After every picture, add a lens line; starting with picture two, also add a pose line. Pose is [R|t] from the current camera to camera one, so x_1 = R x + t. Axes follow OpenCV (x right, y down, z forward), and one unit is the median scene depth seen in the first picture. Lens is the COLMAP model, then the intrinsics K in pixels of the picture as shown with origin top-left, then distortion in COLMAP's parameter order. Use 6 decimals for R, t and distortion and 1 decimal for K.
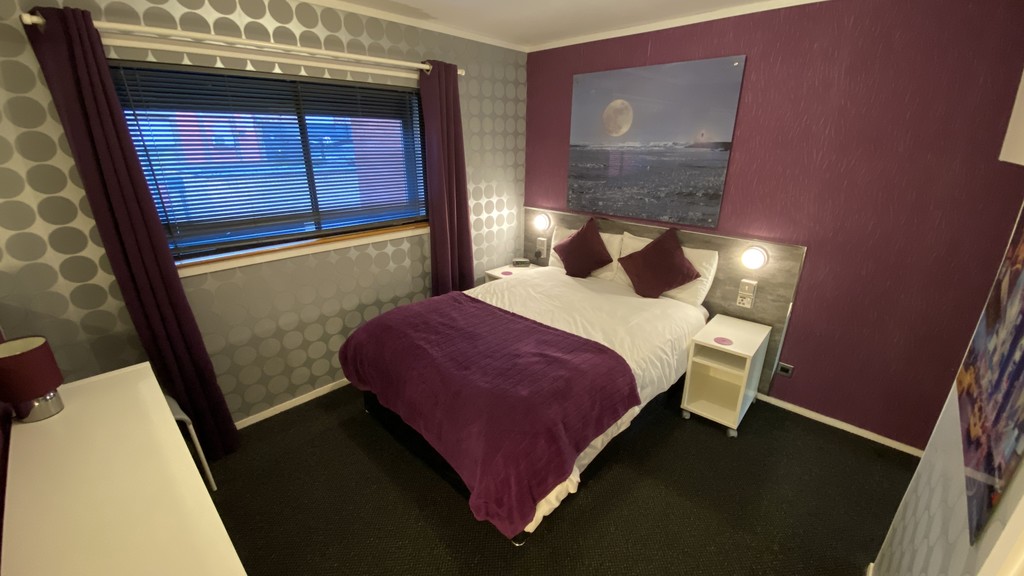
lens RADIAL K [[421.8, 0, 508.8], [0, 421.8, 284.5], [0, 0, 1]] dist [0.048762, -0.032639]
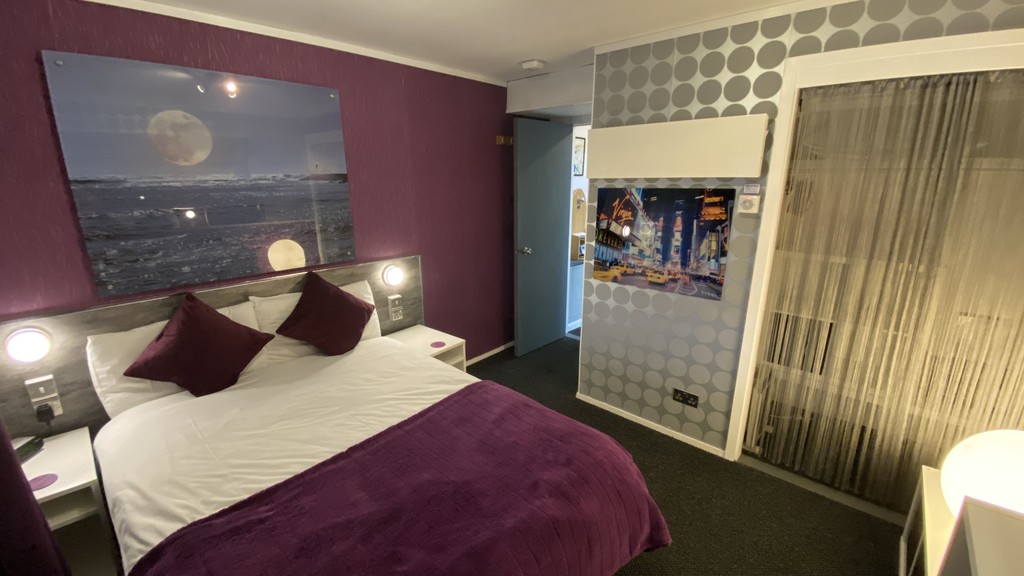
lens RADIAL K [[421.8, 0, 508.8], [0, 421.8, 284.5], [0, 0, 1]] dist [0.048762, -0.032639]
pose [[-0.027854, -0.260788, 0.964994, -0.443115], [0.319689, 0.912344, 0.255787, -0.195104], [-0.947113, 0.315623, 0.057959, 0.561344]]
